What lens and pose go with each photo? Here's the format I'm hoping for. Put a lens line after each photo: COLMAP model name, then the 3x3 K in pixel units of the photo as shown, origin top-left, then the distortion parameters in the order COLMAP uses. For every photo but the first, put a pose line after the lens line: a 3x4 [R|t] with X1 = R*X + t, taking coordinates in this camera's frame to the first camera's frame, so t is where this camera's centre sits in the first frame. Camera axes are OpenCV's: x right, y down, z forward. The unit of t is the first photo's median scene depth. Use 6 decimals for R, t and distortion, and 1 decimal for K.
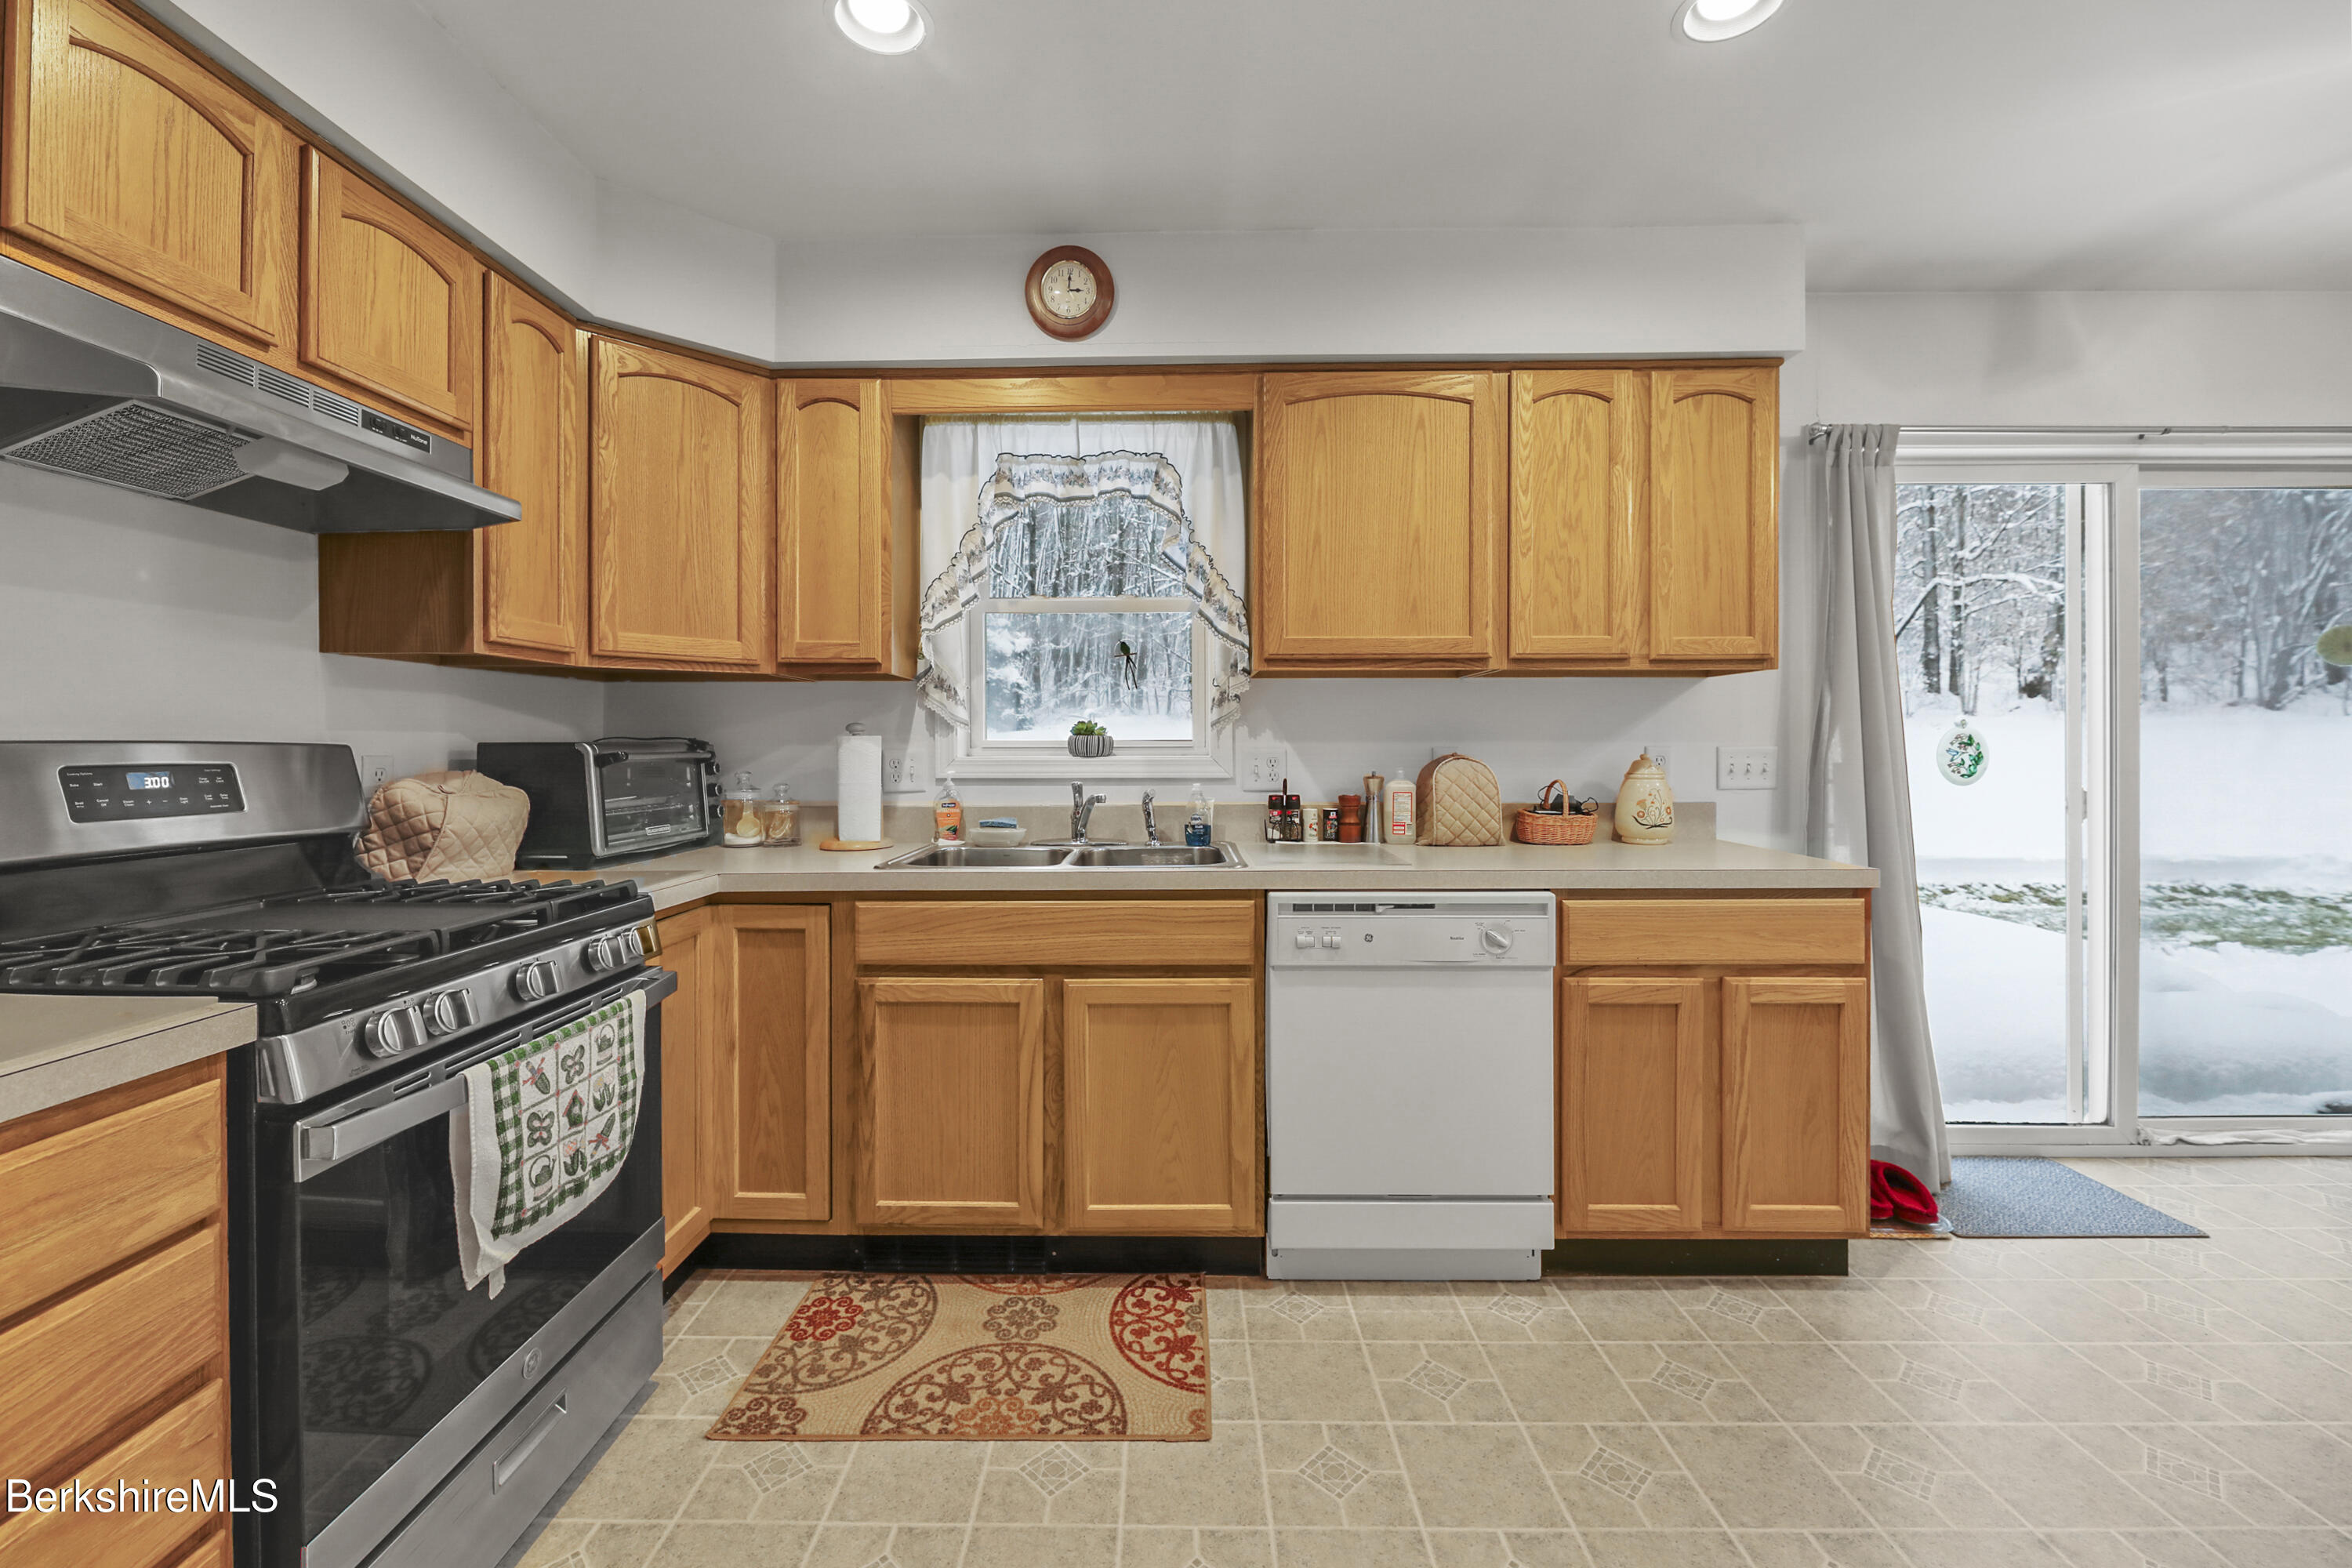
lens RADIAL K [[941.8, 0, 1175.5], [0, 941.8, 747.8], [0, 0, 1]] dist [-0.000661, -0.000124]
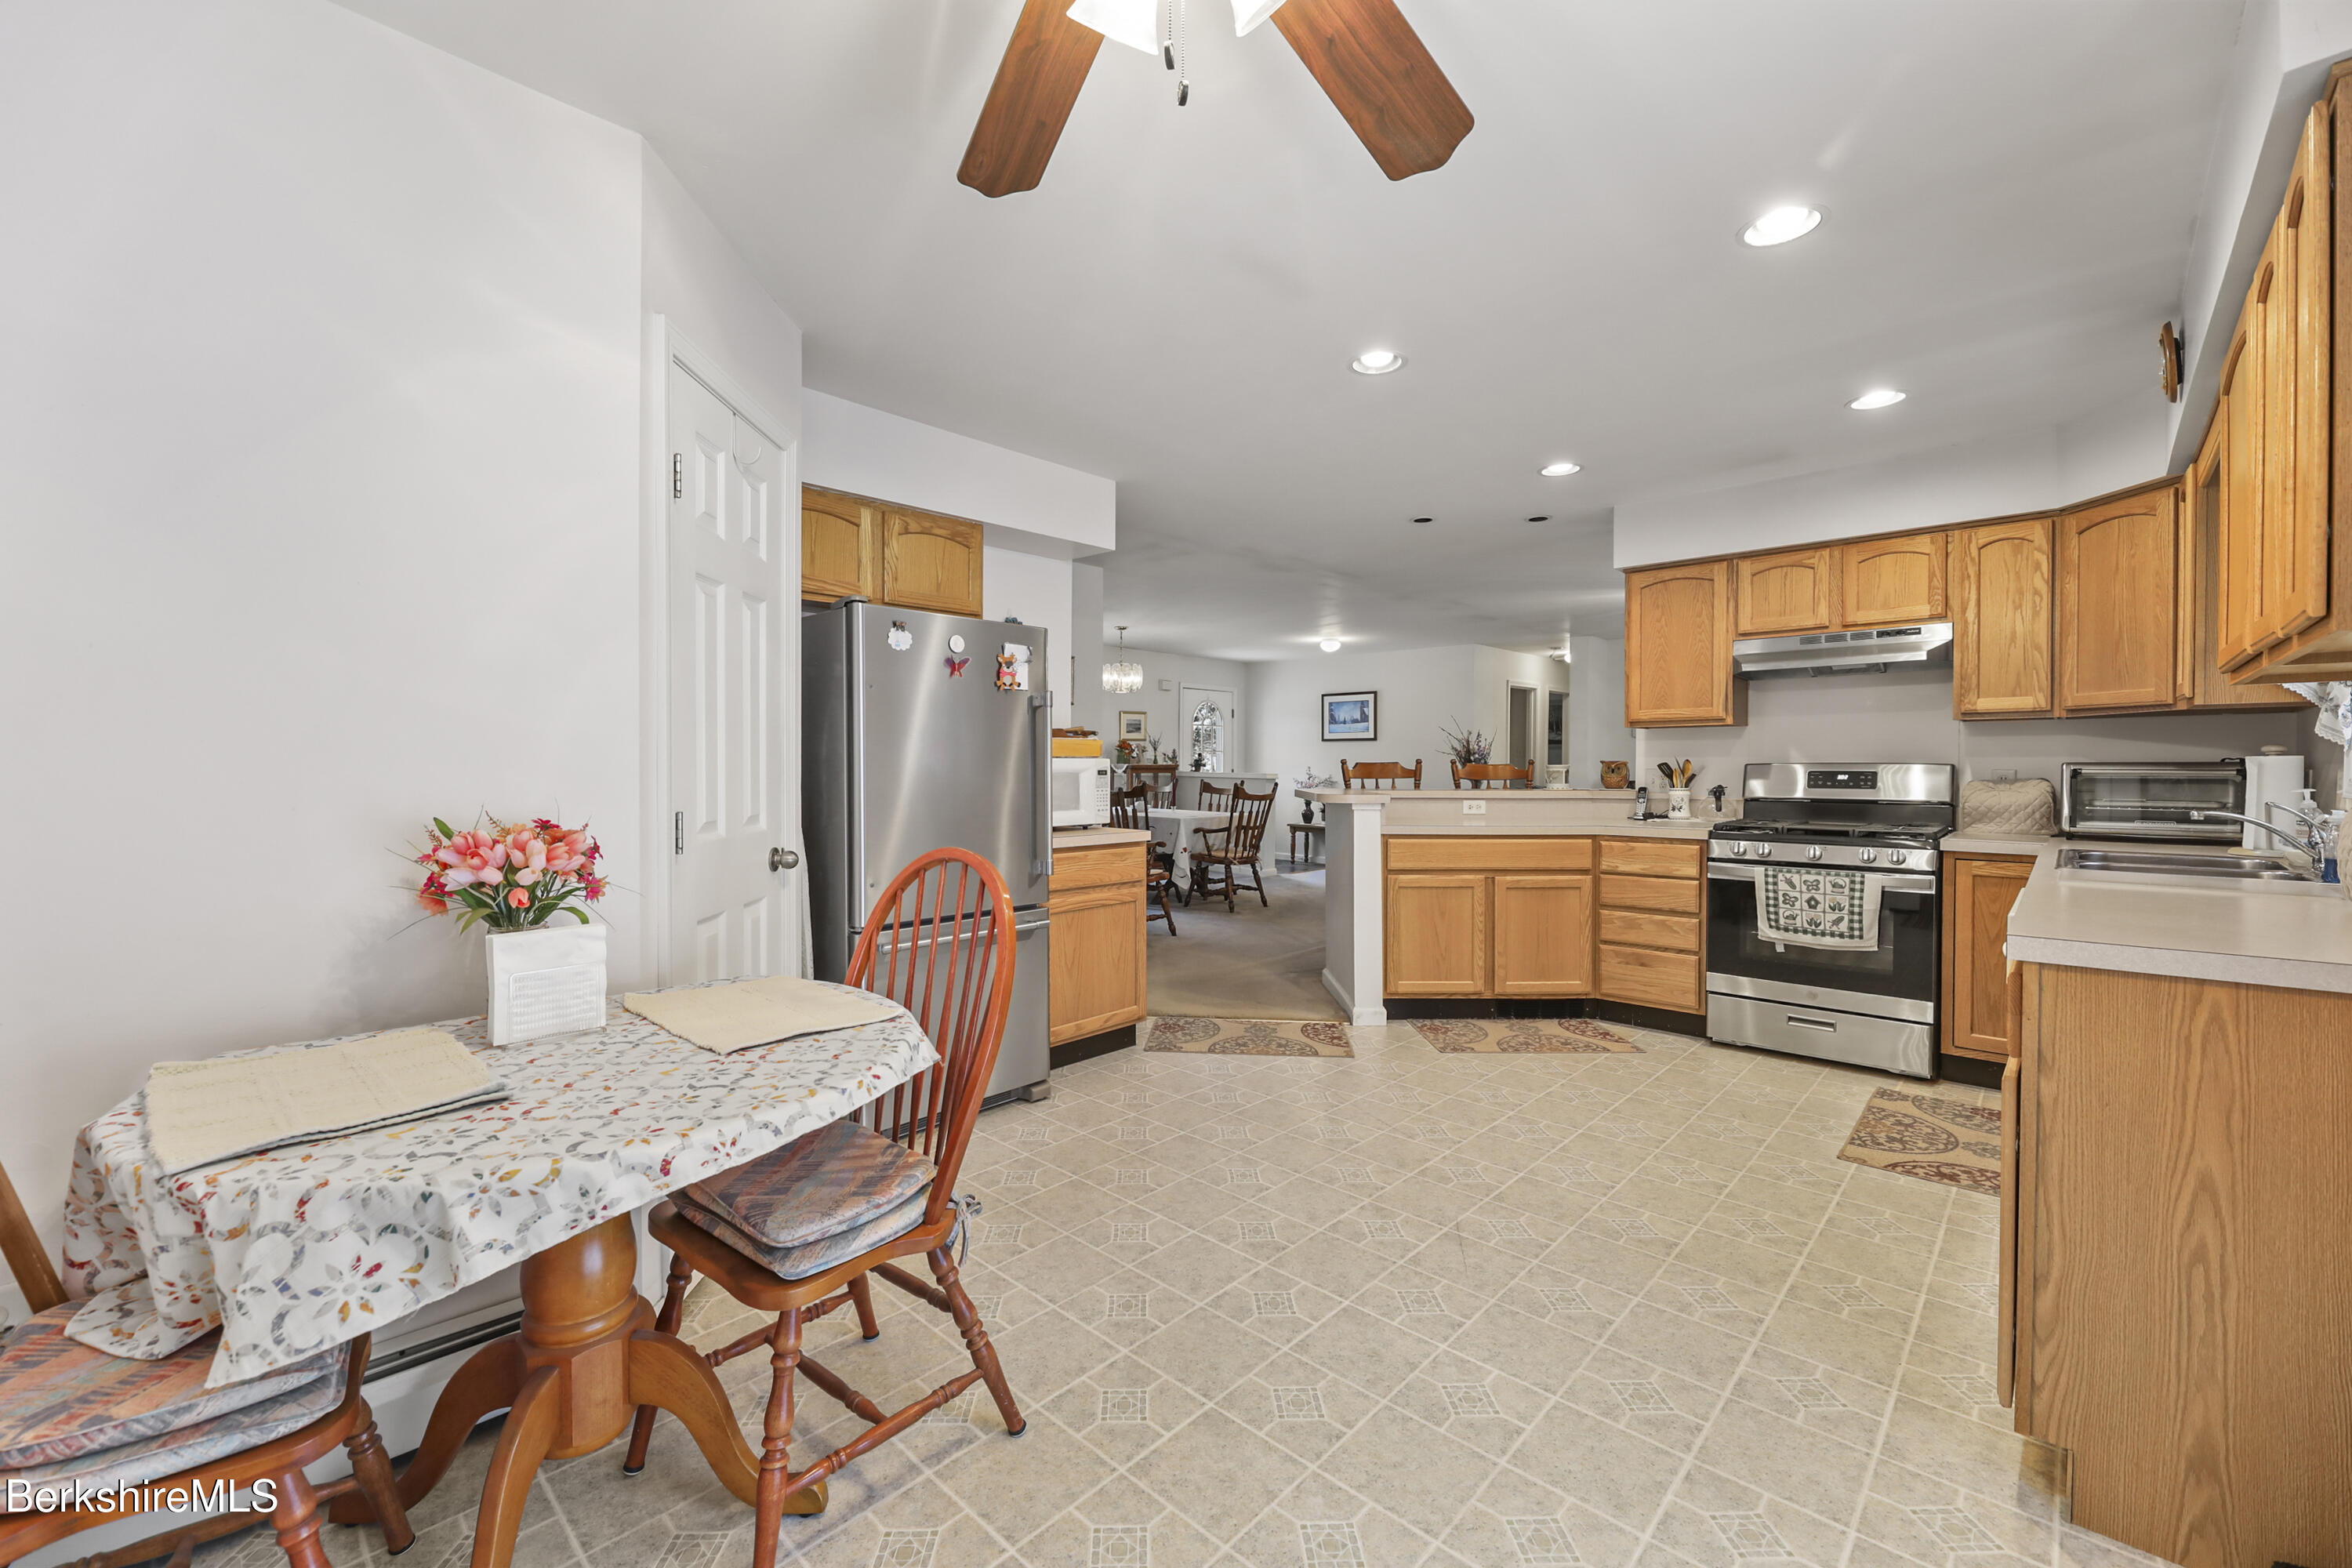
lens RADIAL K [[948.2, 0, 1160.7], [0, 948.2, 783.5], [0, 0, 1]] dist [0.001210, -0.003141]
pose [[-0.684296, 0.016777, -0.729011, 2.118904], [-0.000017, 0.999735, 0.023023, -0.008798], [0.729204, 0.015767, -0.684114, 1.236107]]
